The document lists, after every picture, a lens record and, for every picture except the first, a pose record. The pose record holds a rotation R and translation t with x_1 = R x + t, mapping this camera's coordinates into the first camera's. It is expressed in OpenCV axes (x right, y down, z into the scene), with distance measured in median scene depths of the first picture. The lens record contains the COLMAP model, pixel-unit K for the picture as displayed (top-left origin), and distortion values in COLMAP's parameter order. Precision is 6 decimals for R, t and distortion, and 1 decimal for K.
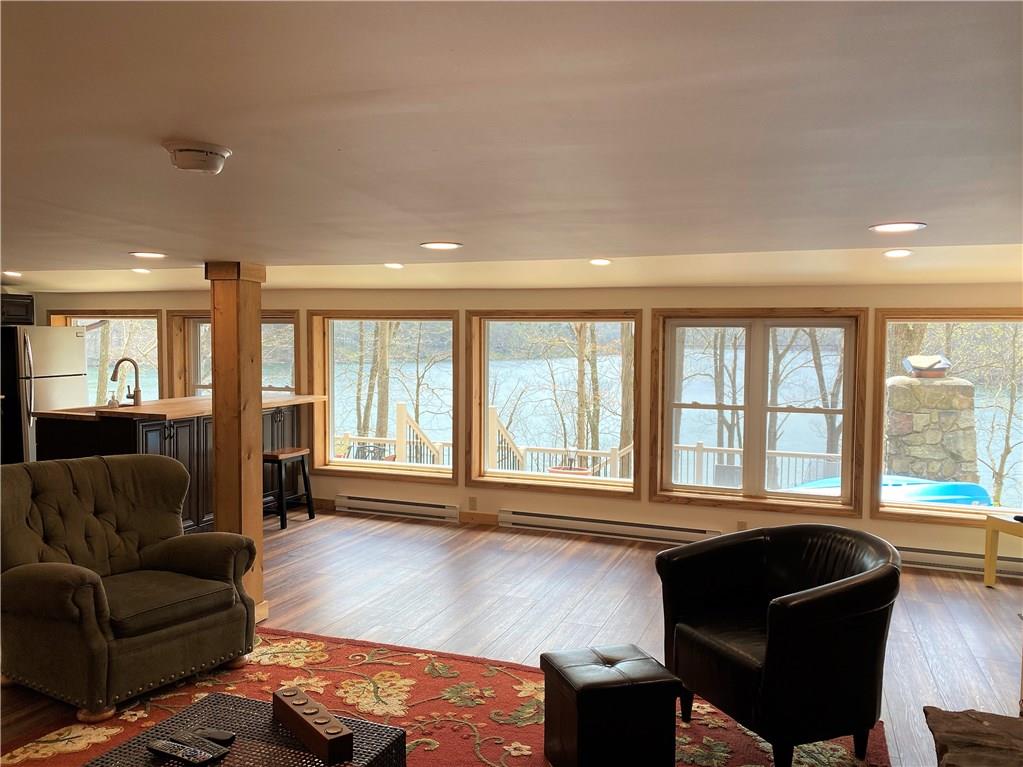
lens RADIAL K [[776.4, 0, 511.5], [0, 776.4, 383.5], [0, 0, 1]] dist [-0.001495, 0.002930]
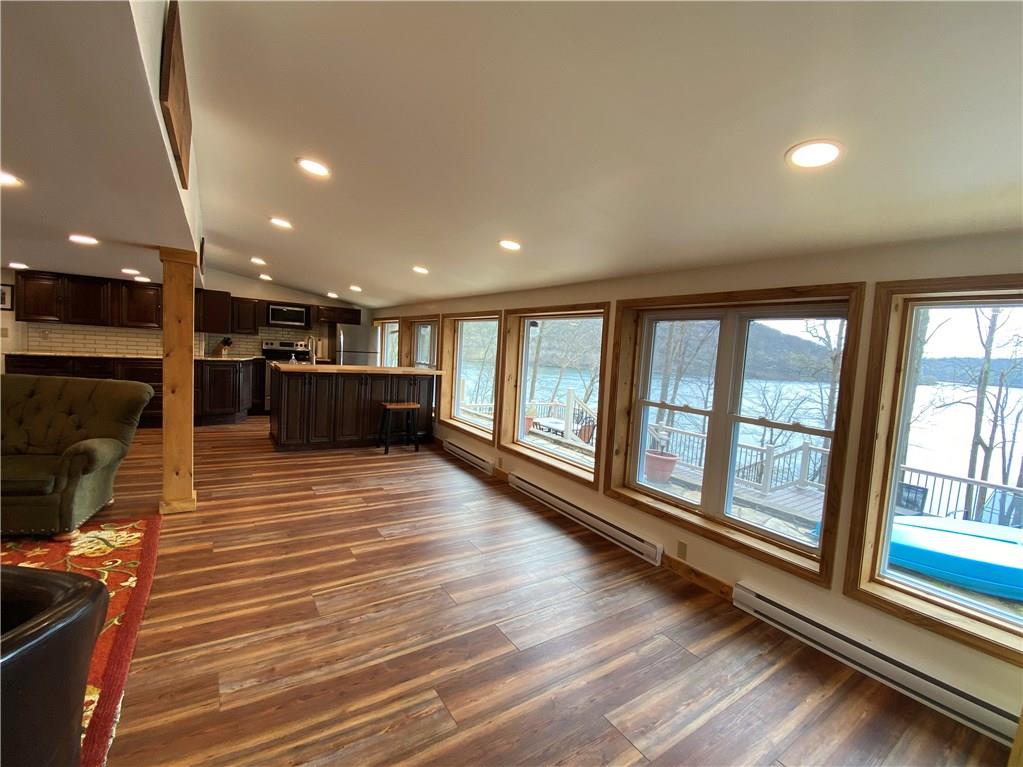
lens RADIAL K [[429.5, 0, 511.5], [0, 429.5, 383.5], [0, 0, 1]] dist [-0.002069, -0.000582]
pose [[0.814833, 0.091234, -0.572471, 0.376946], [-0.087834, 0.995567, 0.033643, 0.001425], [0.573003, 0.022869, 0.819234, 0.465711]]
